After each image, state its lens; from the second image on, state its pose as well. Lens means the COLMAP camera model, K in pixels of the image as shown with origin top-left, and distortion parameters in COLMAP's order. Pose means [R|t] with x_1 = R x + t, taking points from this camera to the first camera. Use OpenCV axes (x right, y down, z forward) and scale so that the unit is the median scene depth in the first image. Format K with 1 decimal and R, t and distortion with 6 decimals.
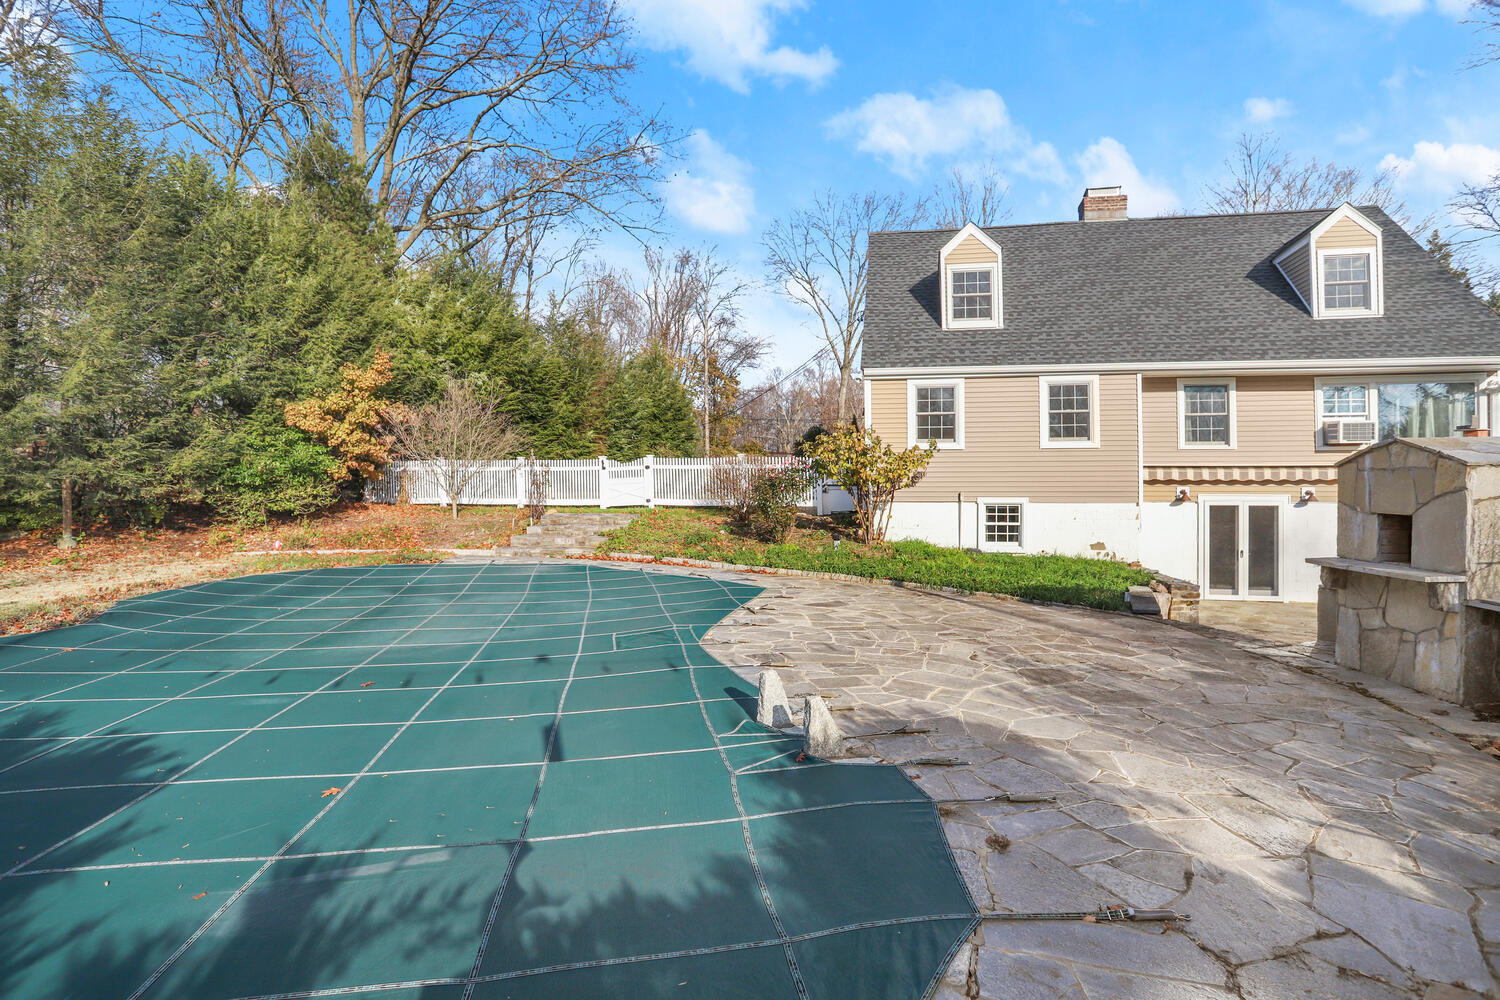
lens RADIAL K [[751.7, 0, 756.2], [0, 751.7, 480.3], [0, 0, 1]] dist [-0.078754, 0.038214]
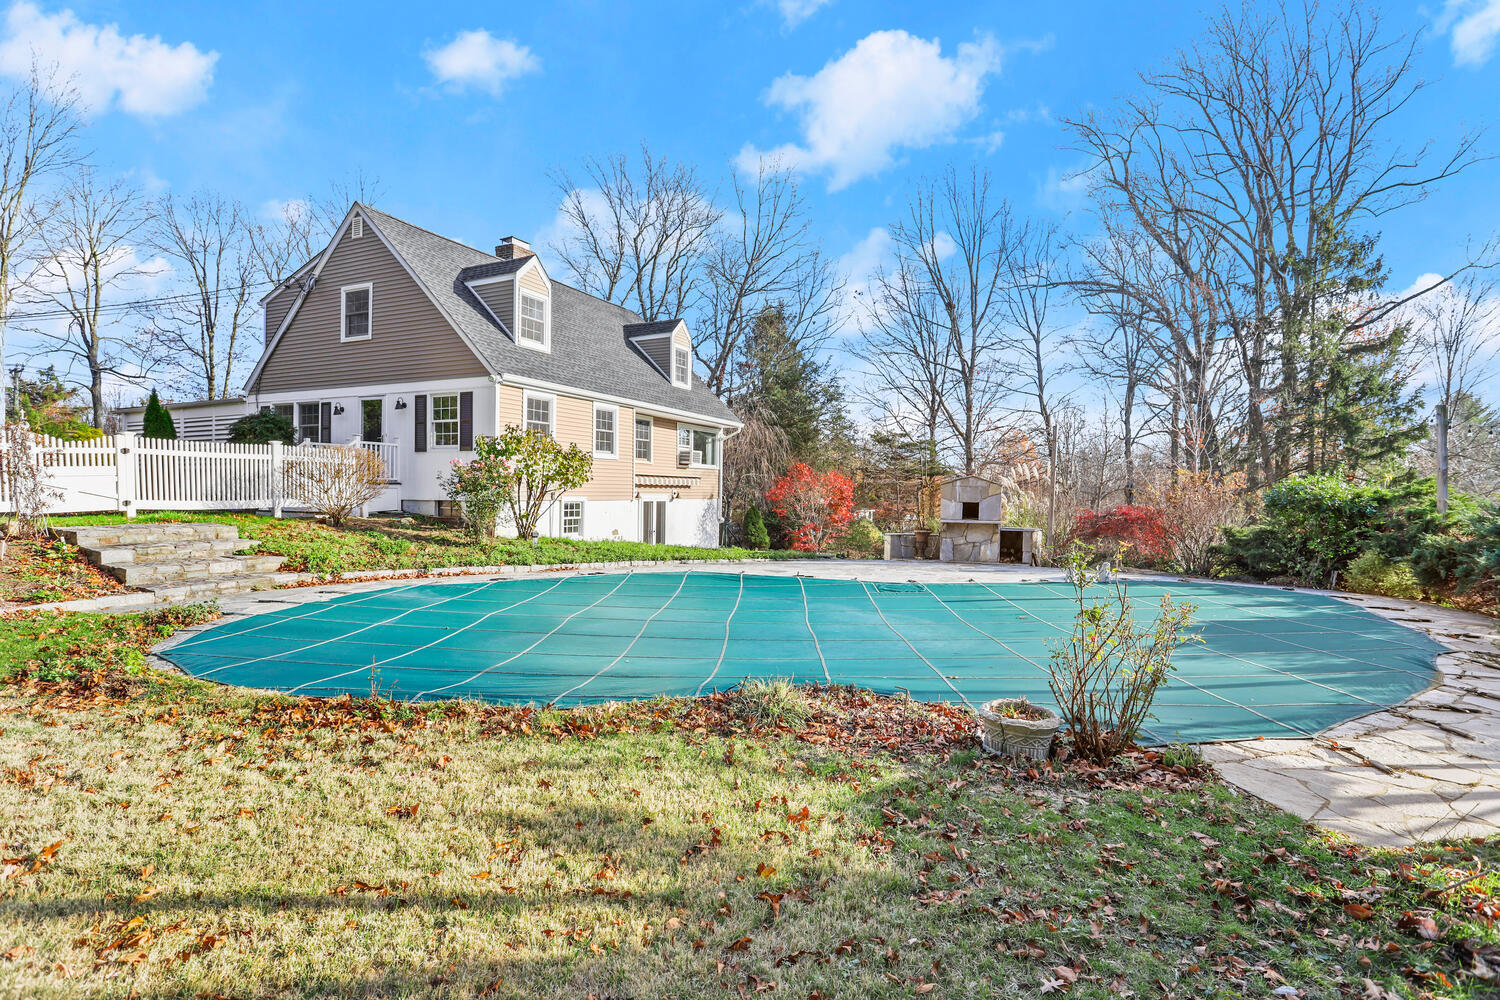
lens RADIAL K [[751.7, 0, 756.2], [0, 751.7, 480.3], [0, 0, 1]] dist [-0.078754, 0.038214]
pose [[0.203779, 0.016906, 0.978871, -0.829550], [-0.018274, 0.999742, -0.013462, 0.007822], [-0.978846, -0.015145, 0.204036, 0.469235]]
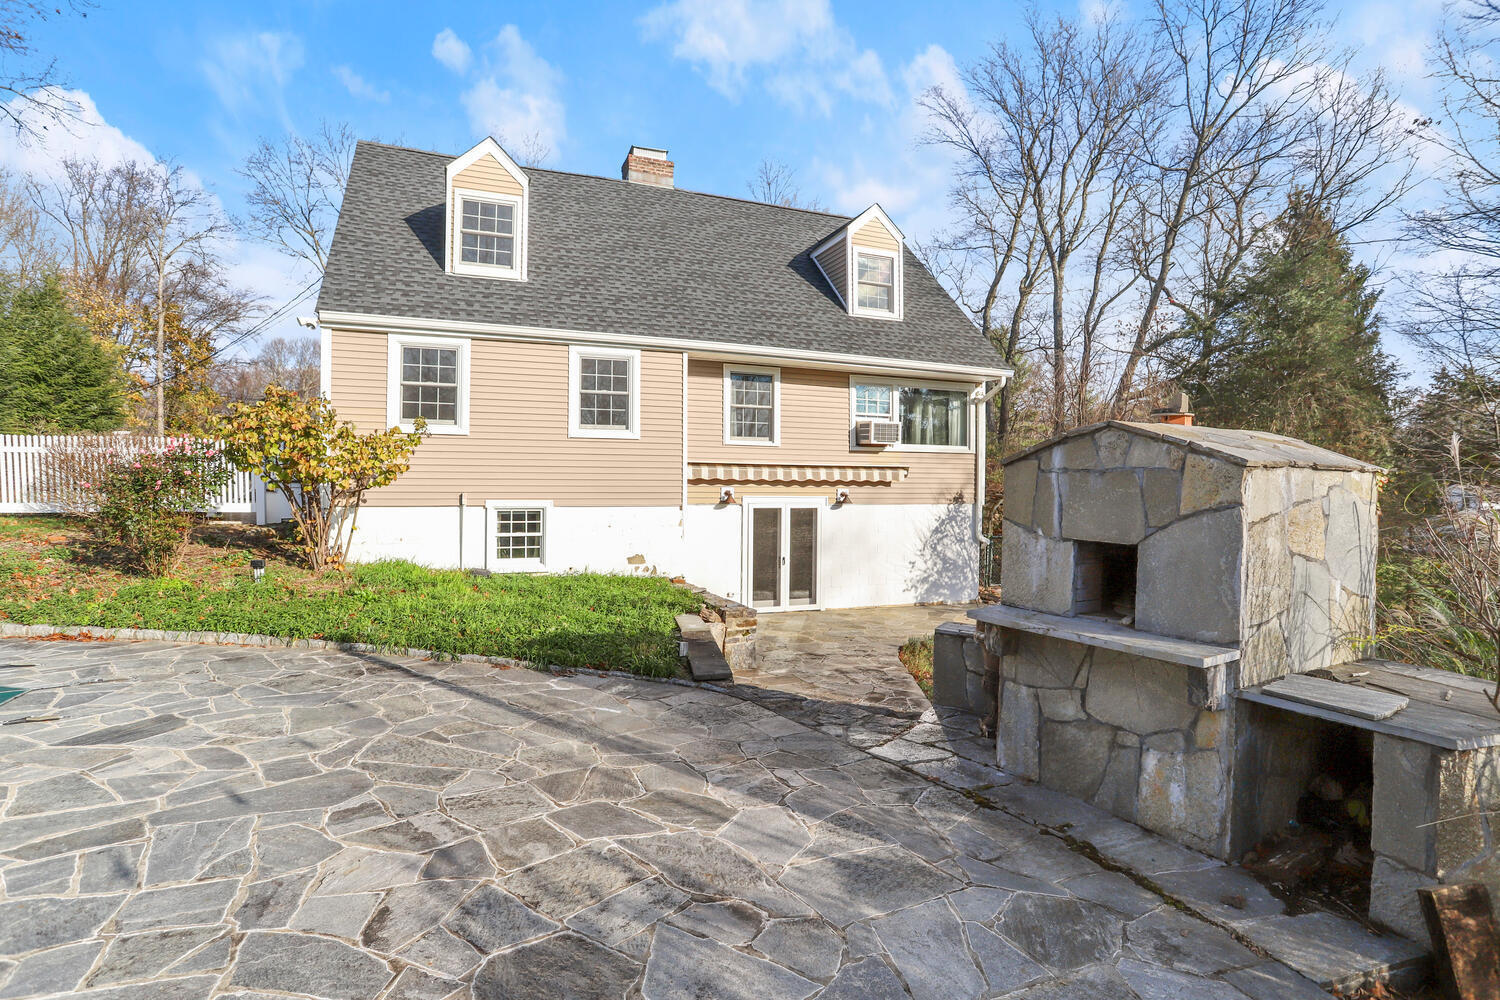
lens RADIAL K [[751.7, 0, 756.2], [0, 751.7, 480.3], [0, 0, 1]] dist [-0.078754, 0.038214]
pose [[0.824950, 0.009534, 0.565126, 0.101507], [-0.012771, 0.999917, 0.001772, -0.001564], [-0.565062, -0.008679, 0.825003, 0.241252]]
